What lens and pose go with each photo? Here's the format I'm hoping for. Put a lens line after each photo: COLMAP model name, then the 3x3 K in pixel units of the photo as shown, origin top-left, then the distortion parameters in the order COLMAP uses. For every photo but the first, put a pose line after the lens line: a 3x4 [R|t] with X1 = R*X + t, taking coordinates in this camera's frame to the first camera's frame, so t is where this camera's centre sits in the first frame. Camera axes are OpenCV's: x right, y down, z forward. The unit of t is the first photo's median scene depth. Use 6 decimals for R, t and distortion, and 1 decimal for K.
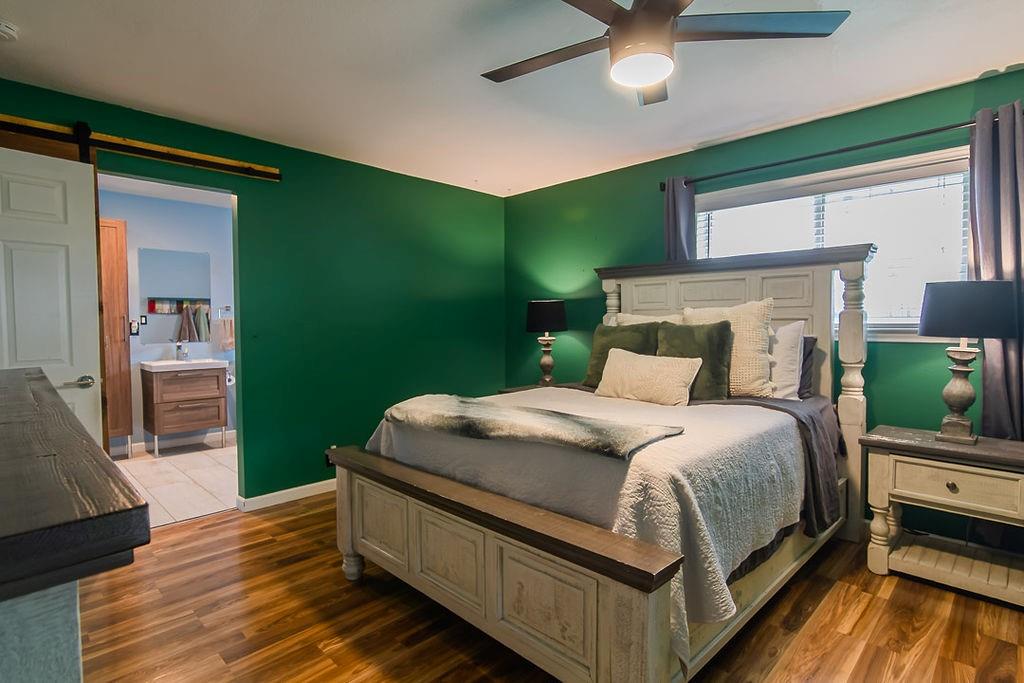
lens RADIAL K [[533.9, 0, 526.4], [0, 533.9, 340.8], [0, 0, 1]] dist [-0.012569, 0.001829]
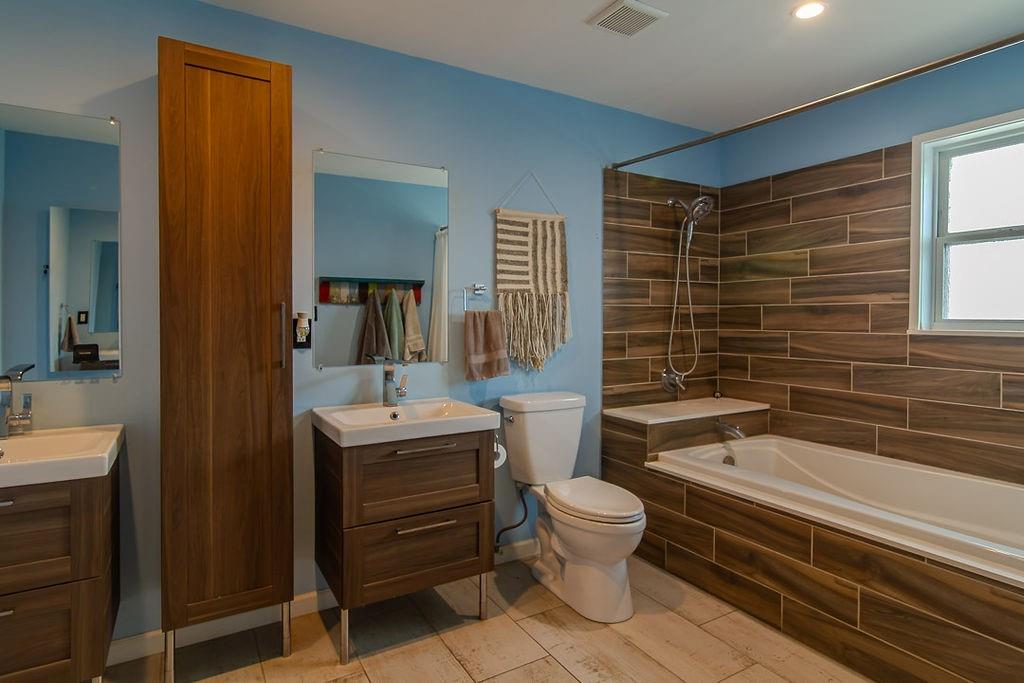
lens RADIAL K [[533.9, 0, 525.7], [0, 533.9, 318.3], [0, 0, 1]] dist [-0.012569, 0.001829]
pose [[0.973764, 0.006135, -0.227479, -0.441547], [-0.013270, 0.999466, -0.029847, -0.023342], [0.227175, 0.032082, 0.973325, 0.589731]]
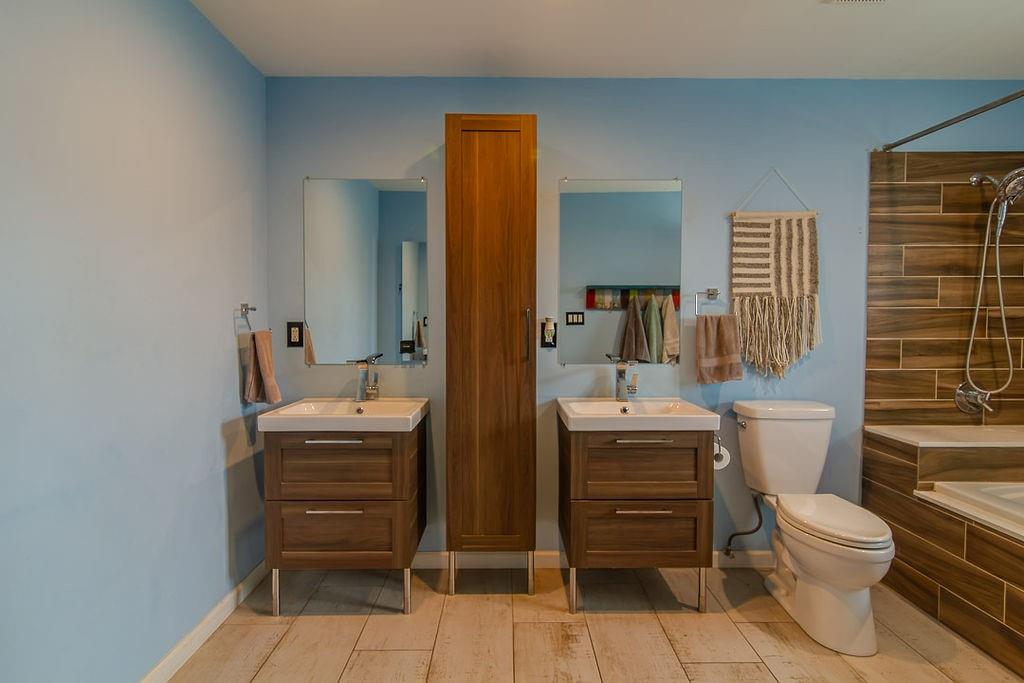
lens RADIAL K [[533.9, 0, 528.5], [0, 533.9, 330.1], [0, 0, 1]] dist [-0.012569, 0.001829]
pose [[0.726742, 0.016403, -0.686714, -0.375912], [-0.027666, 0.999603, -0.005401, -0.022968], [0.686353, 0.022924, 0.726907, 0.578473]]
